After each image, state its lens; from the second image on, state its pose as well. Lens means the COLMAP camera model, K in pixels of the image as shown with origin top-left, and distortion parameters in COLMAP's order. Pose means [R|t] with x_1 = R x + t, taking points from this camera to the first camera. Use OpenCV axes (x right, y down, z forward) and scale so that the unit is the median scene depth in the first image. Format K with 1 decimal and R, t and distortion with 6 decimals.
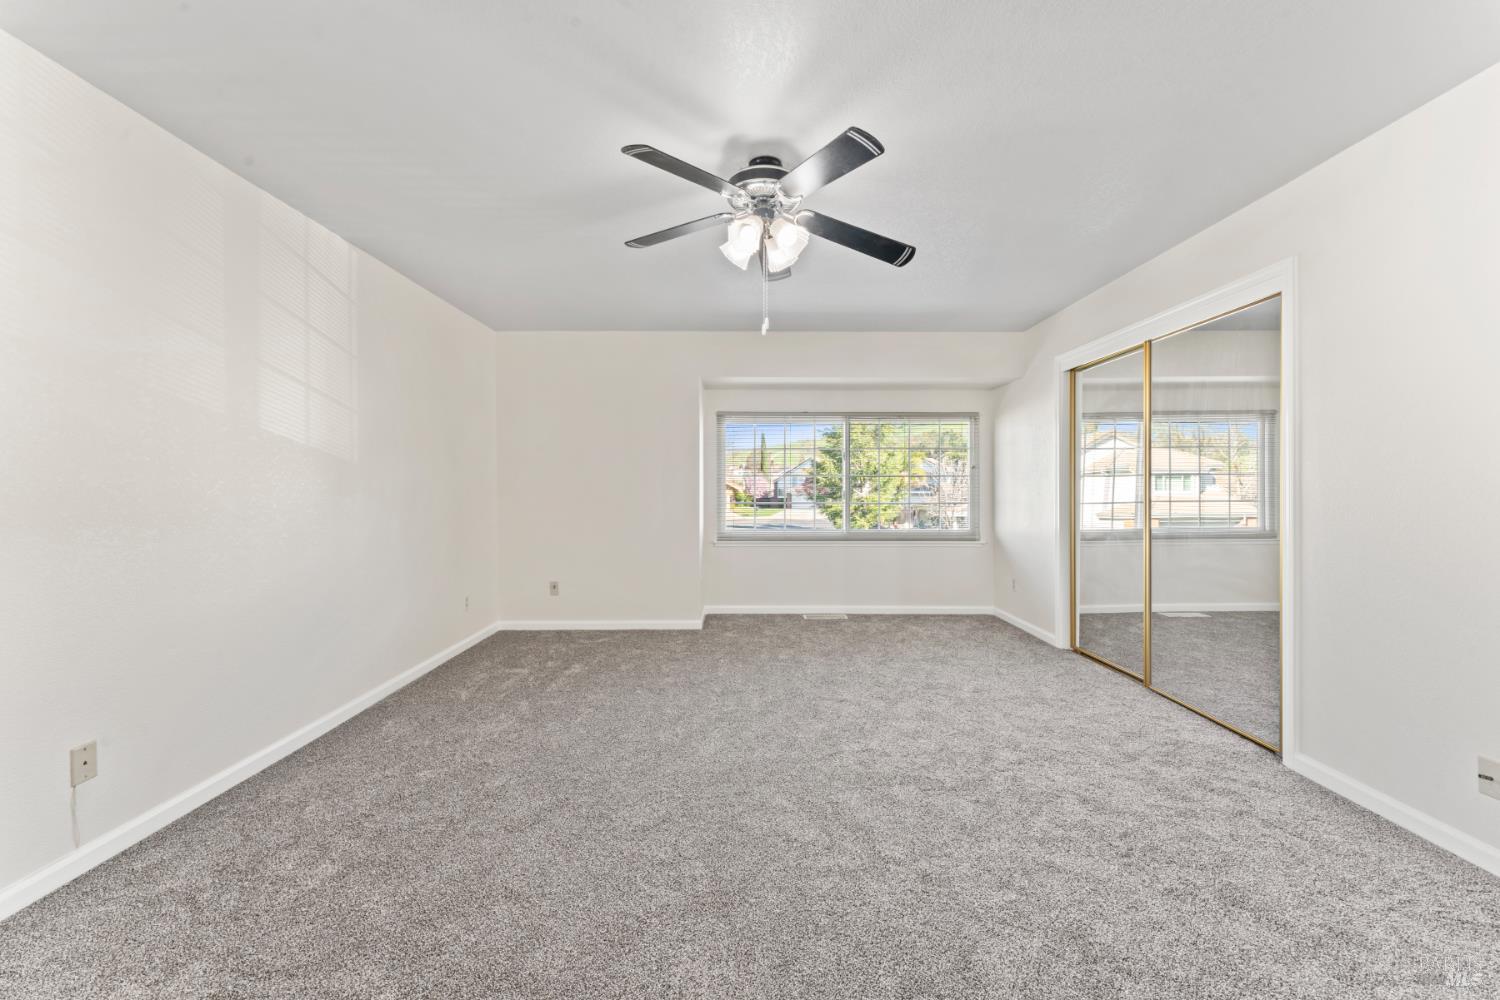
lens RADIAL K [[599.7, 0, 751.6], [0, 599.7, 487.5], [0, 0, 1]] dist [-0.001505, -0.000234]
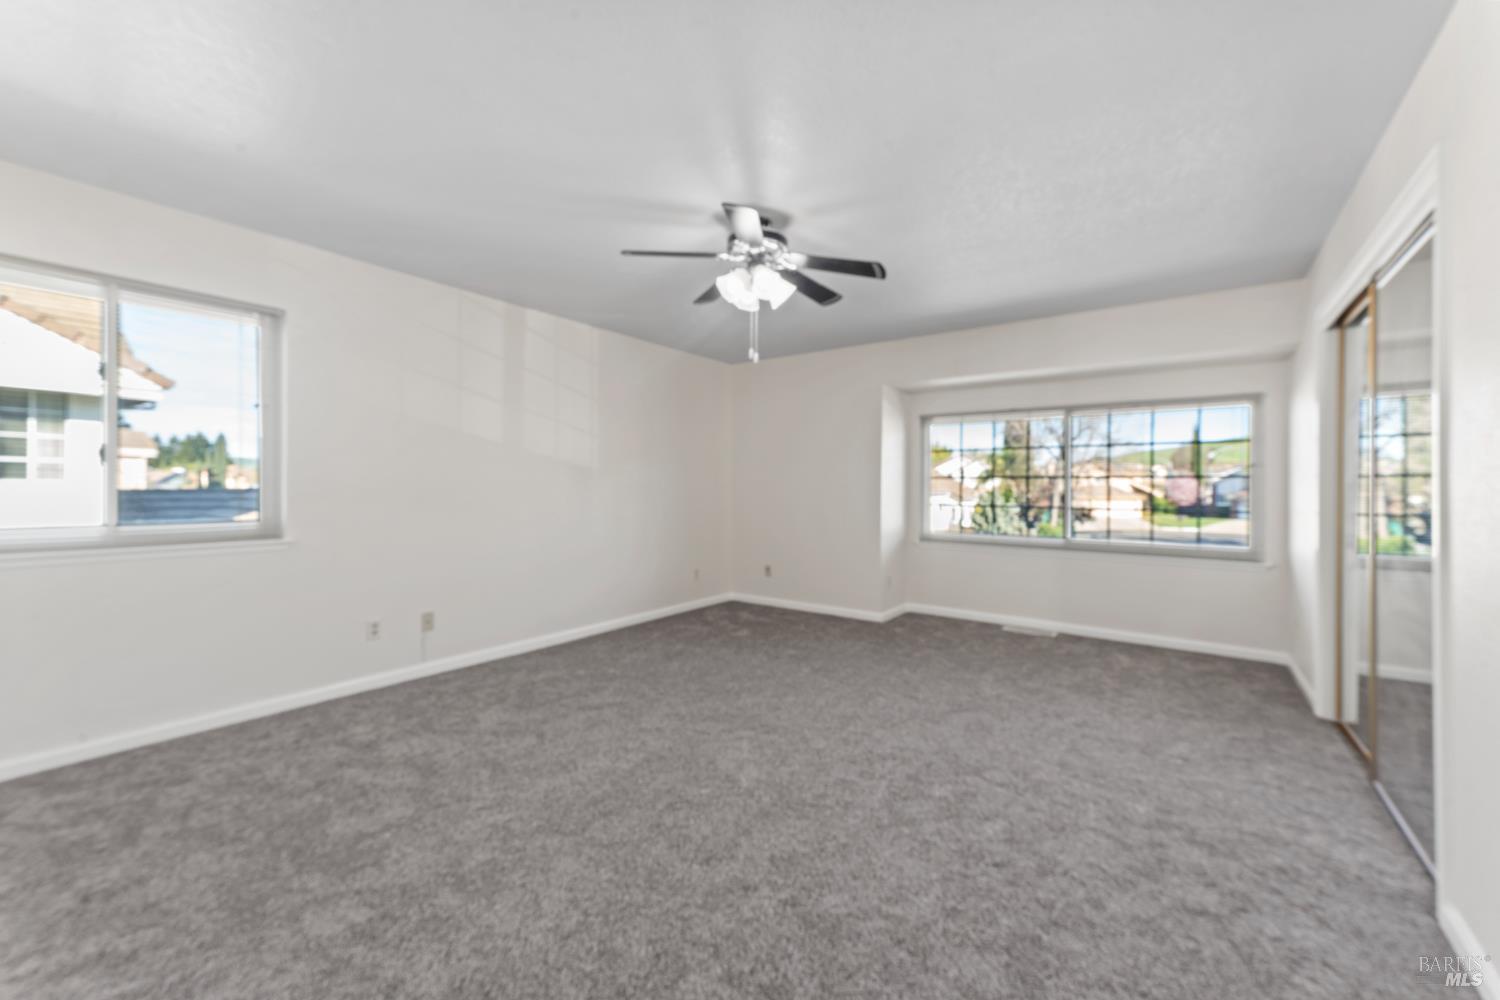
lens RADIAL K [[599.7, 0, 760.8], [0, 599.7, 492.7], [0, 0, 1]] dist [-0.001505, -0.000234]
pose [[0.804473, 0.014325, -0.593817, 0.565847], [-0.011093, 0.999897, 0.009094, -0.001612], [0.593886, -0.000728, 0.804549, 0.023005]]
